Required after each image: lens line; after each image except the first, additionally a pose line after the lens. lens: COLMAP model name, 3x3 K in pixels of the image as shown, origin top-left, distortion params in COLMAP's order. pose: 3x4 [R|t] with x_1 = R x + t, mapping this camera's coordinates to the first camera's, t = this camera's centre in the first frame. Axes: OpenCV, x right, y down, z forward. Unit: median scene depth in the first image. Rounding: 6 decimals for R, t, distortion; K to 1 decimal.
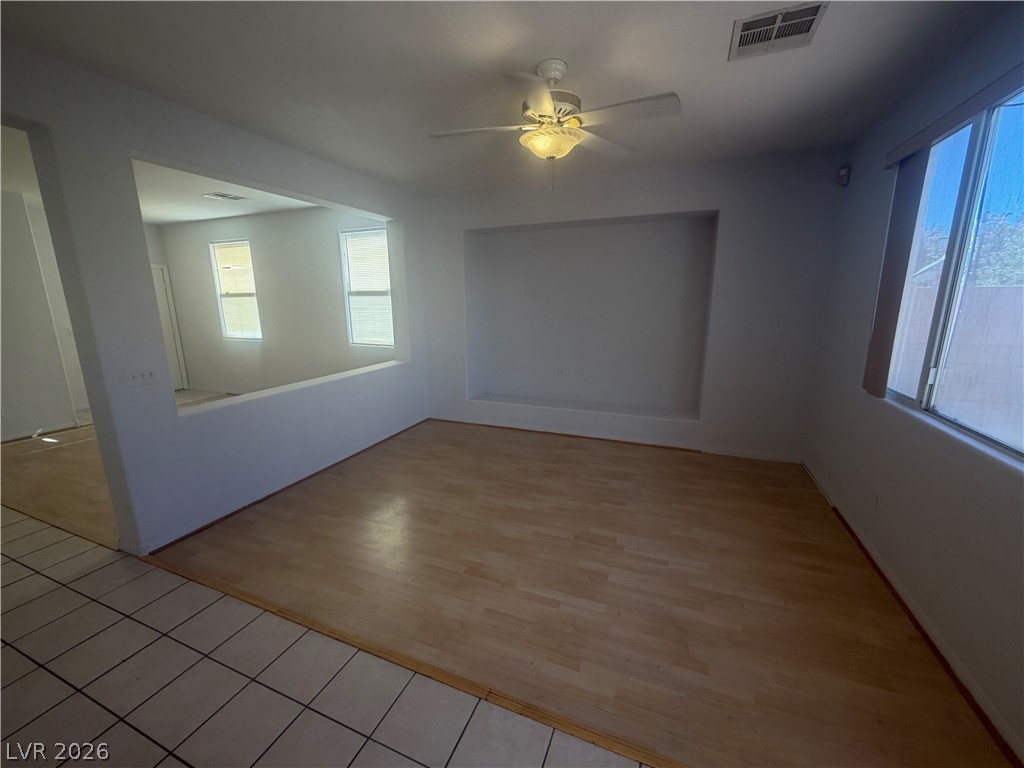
lens RADIAL K [[408.1, 0, 512.0], [0, 408.1, 384.0], [0, 0, 1]] dist [-0.001168, -0.000062]
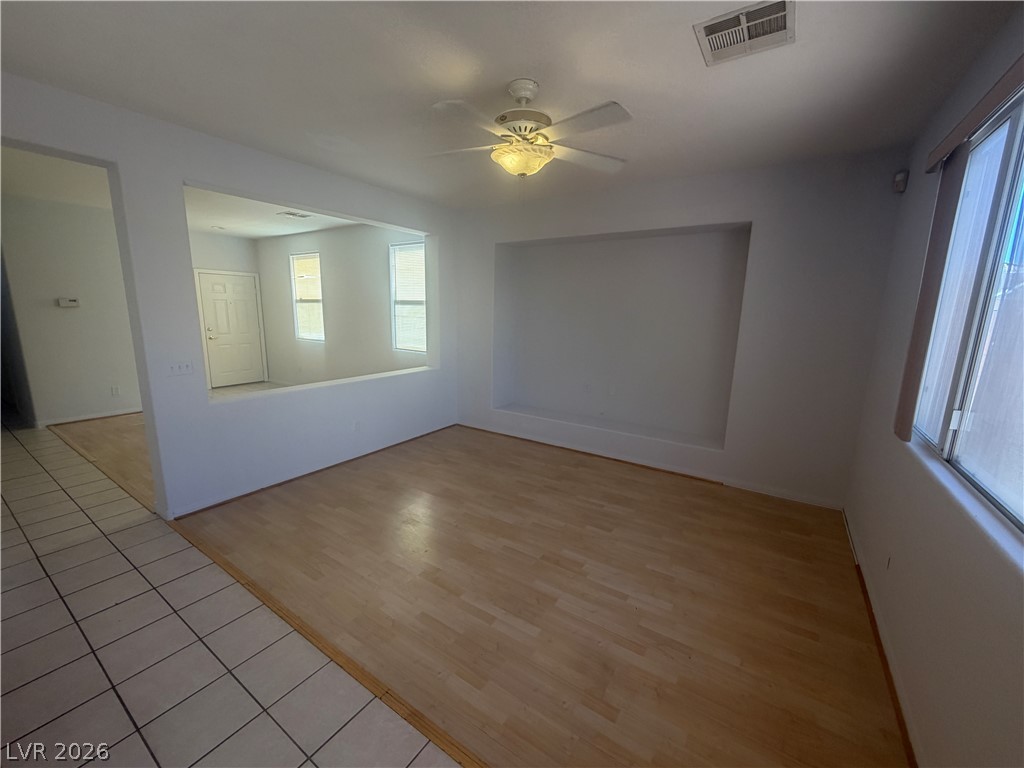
lens RADIAL K [[408.1, 0, 512.0], [0, 408.1, 384.0], [0, 0, 1]] dist [-0.001168, -0.000062]
pose [[0.980151, 0.062387, -0.188181, 0.237040], [-0.067327, 0.997531, -0.019966, -0.011606], [0.186471, 0.032239, 0.981931, 0.014641]]
